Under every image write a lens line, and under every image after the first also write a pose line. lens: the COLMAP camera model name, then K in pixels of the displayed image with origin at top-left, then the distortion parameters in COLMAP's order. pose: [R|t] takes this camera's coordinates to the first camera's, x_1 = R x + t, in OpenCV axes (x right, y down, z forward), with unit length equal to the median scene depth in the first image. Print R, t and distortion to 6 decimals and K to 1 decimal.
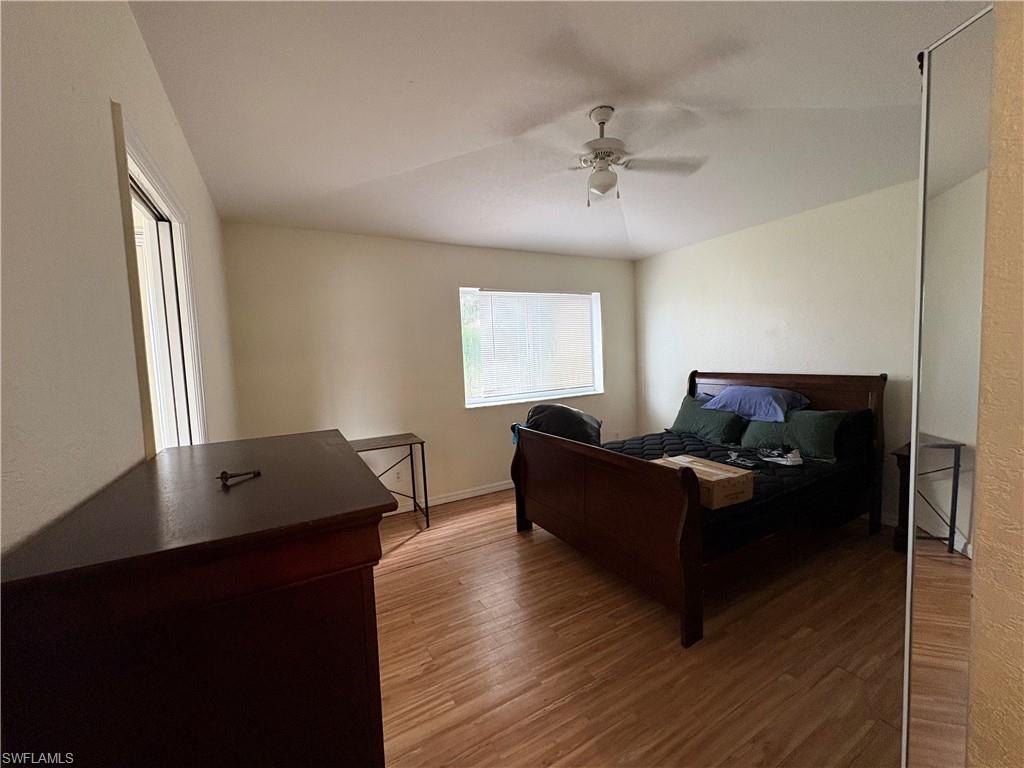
lens RADIAL K [[405.2, 0, 515.9], [0, 405.2, 382.0], [0, 0, 1]] dist [0.001218, 0.000143]
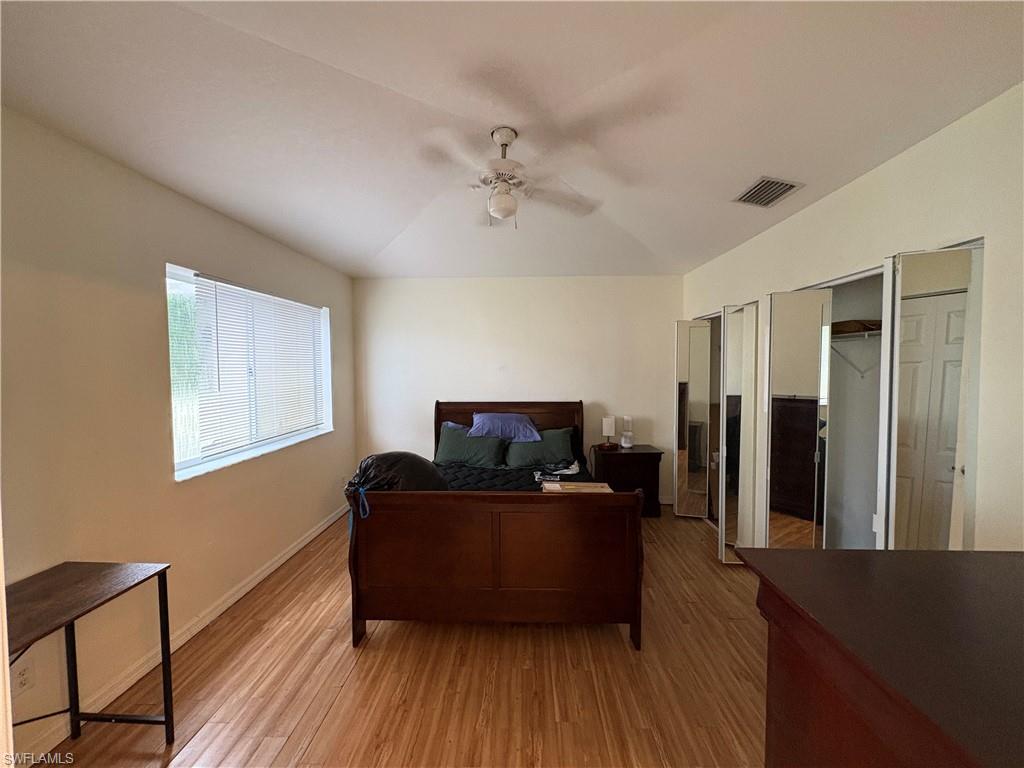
lens RADIAL K [[407.6, 0, 512.7], [0, 407.6, 383.2], [0, 0, 1]] dist [-0.000060, 0.000207]
pose [[0.530981, 0.003398, 0.847377, -0.418289], [0.042173, 0.998647, -0.030431, -0.040579], [-0.846334, 0.051895, 0.530119, 0.371478]]
